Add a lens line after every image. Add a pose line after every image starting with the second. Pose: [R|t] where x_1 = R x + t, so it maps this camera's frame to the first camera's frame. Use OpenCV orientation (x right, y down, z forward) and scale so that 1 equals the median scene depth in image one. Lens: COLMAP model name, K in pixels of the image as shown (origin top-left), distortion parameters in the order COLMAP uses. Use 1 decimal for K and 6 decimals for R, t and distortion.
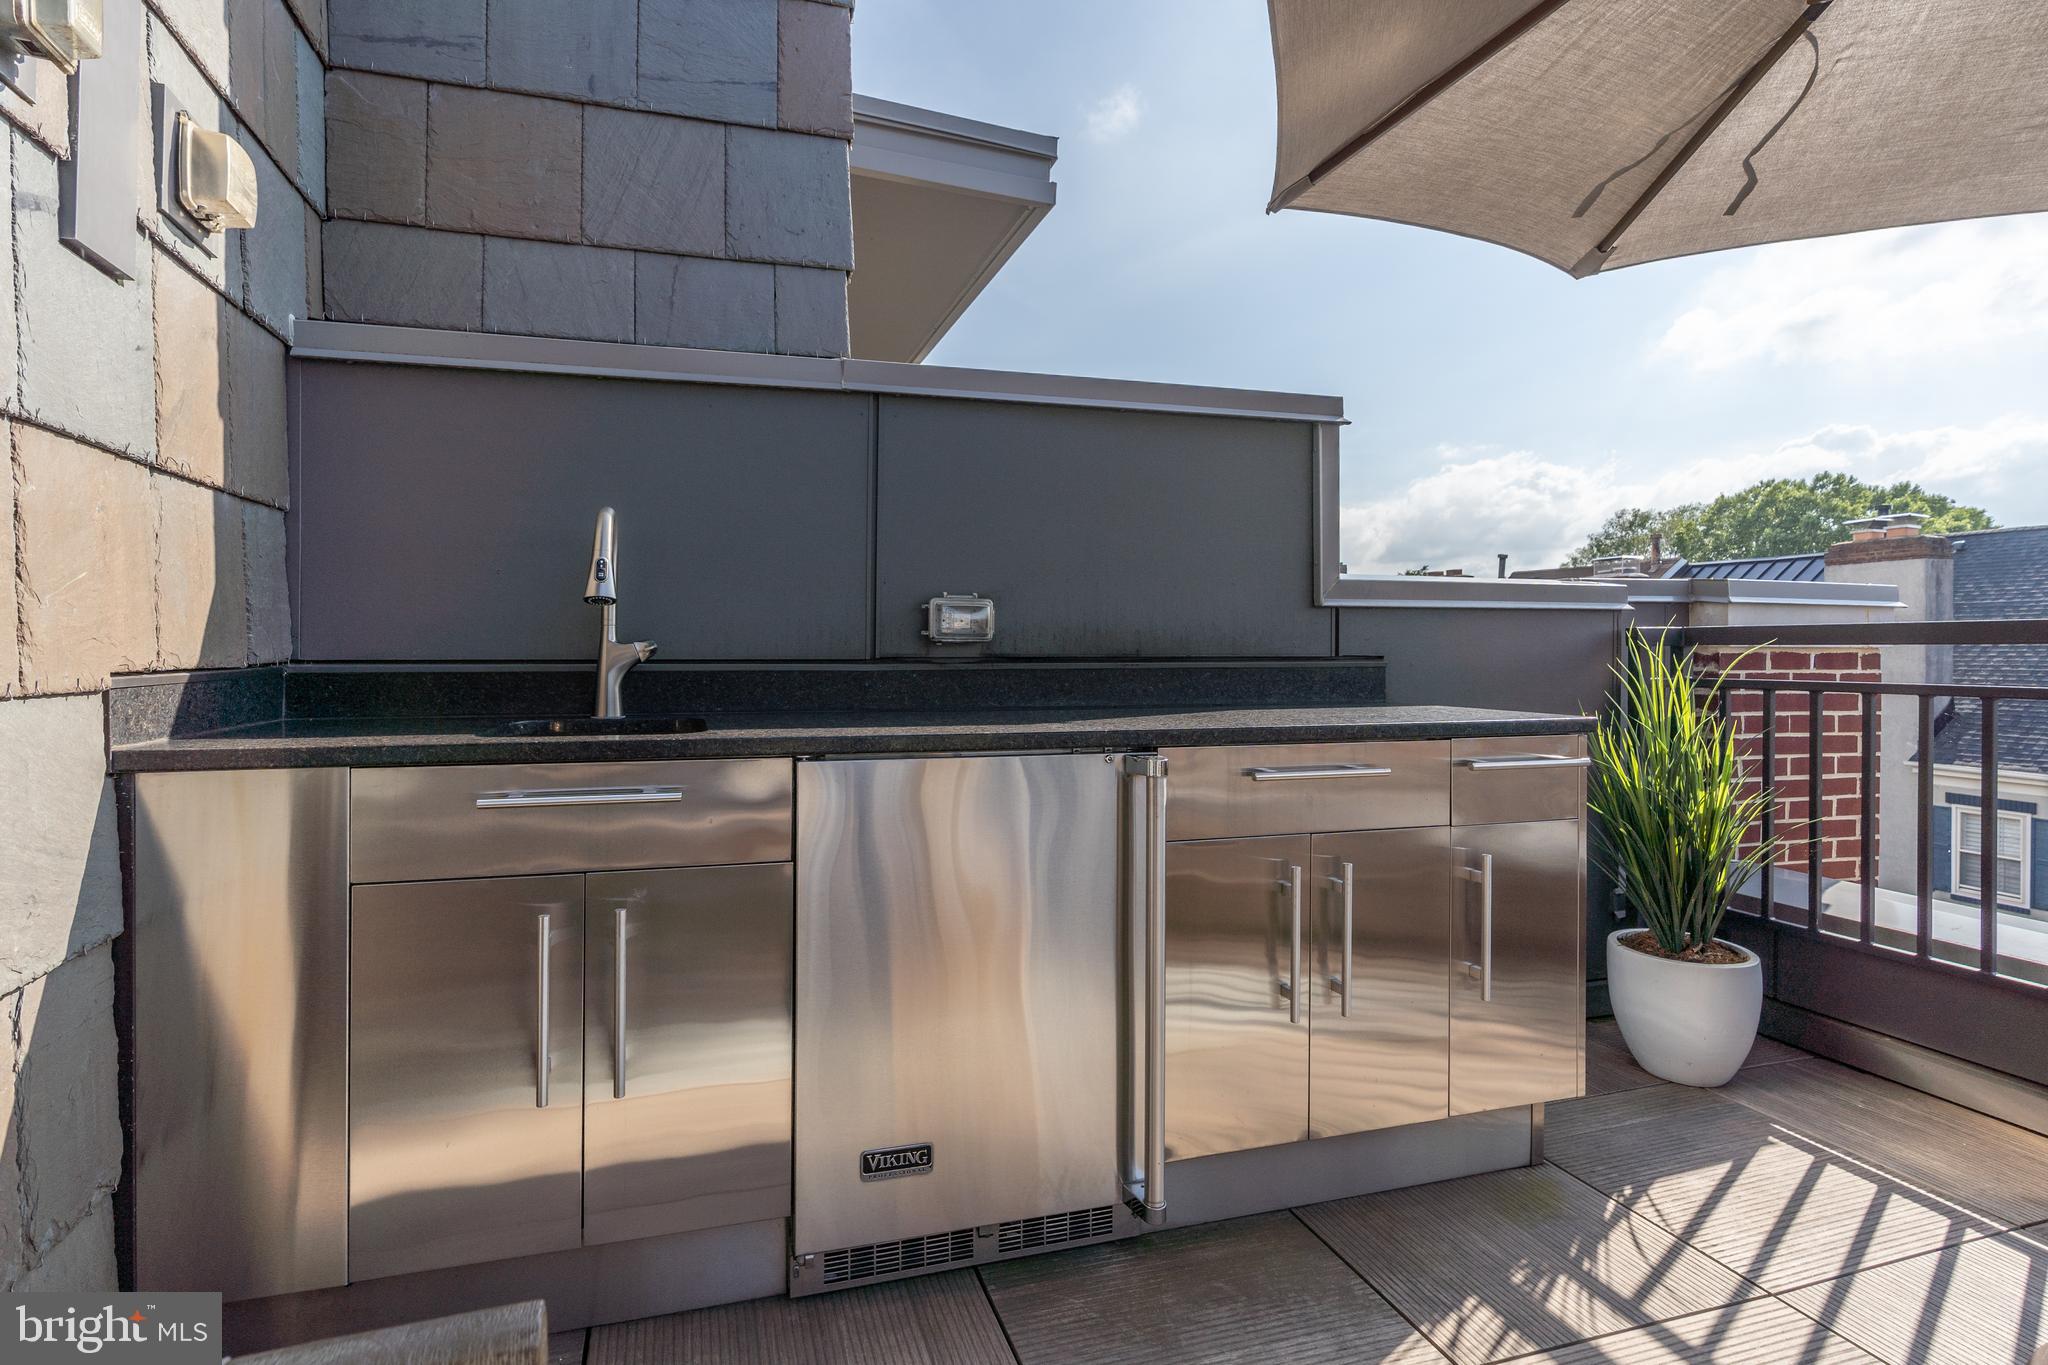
lens RADIAL K [[947.5, 0, 950.9], [0, 947.5, 657.9], [0, 0, 1]] dist [0.000392, 0.000037]
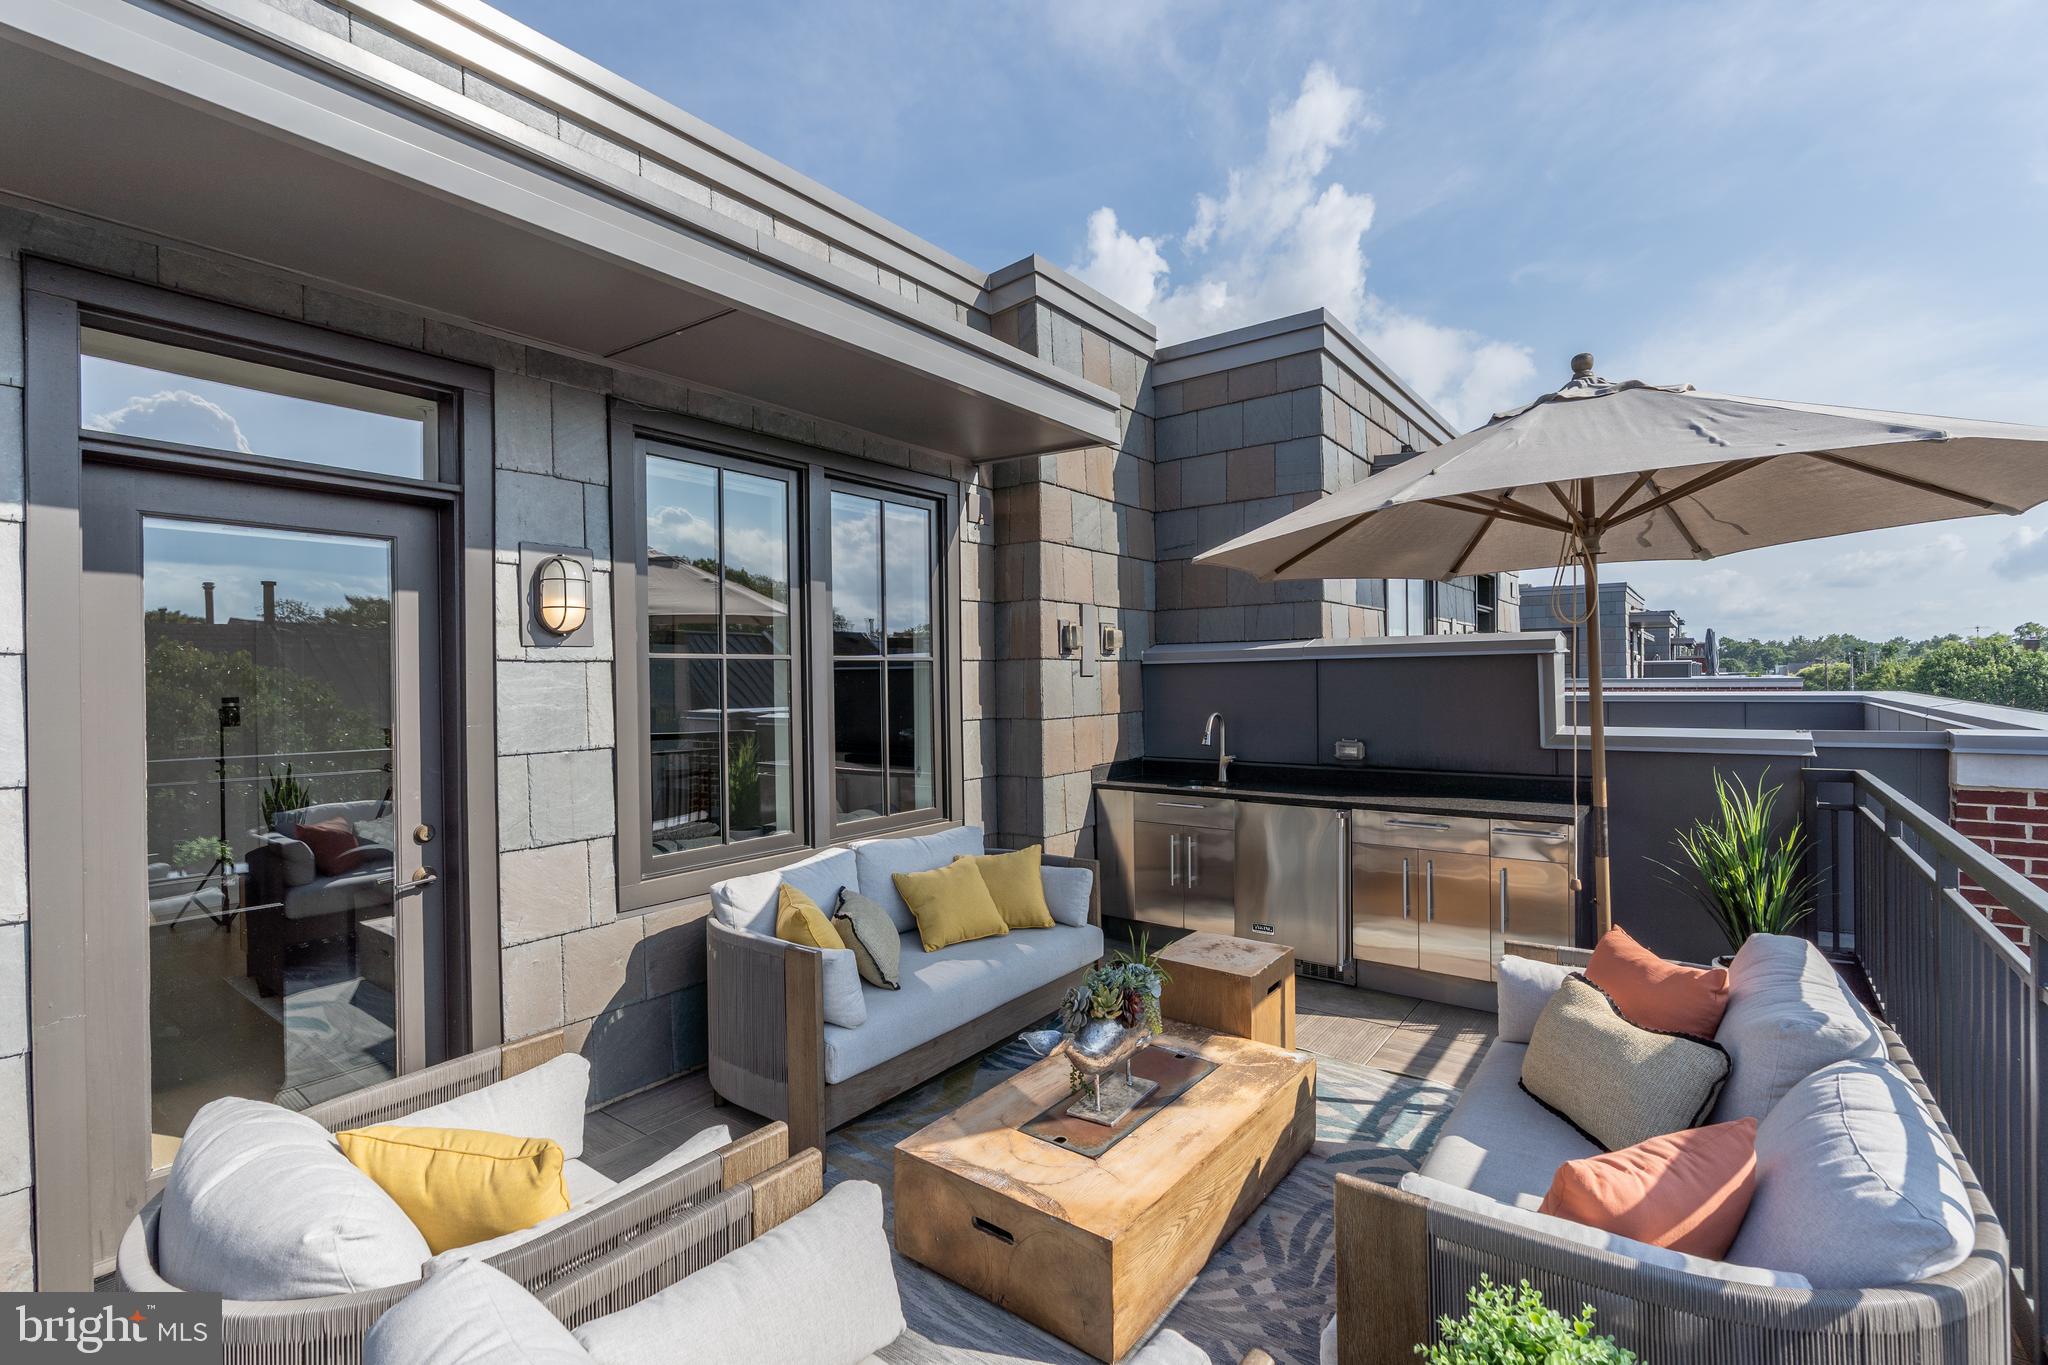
lens RADIAL K [[922.4, 0, 1024.0], [0, 922.4, 682.5], [0, 0, 1]] dist [-0.001194, -0.000110]
pose [[0.595319, -0.008420, -0.803445, 1.868662], [0.009370, 0.999950, -0.003536, -0.283149], [0.803435, -0.005423, 0.595368, -1.420700]]
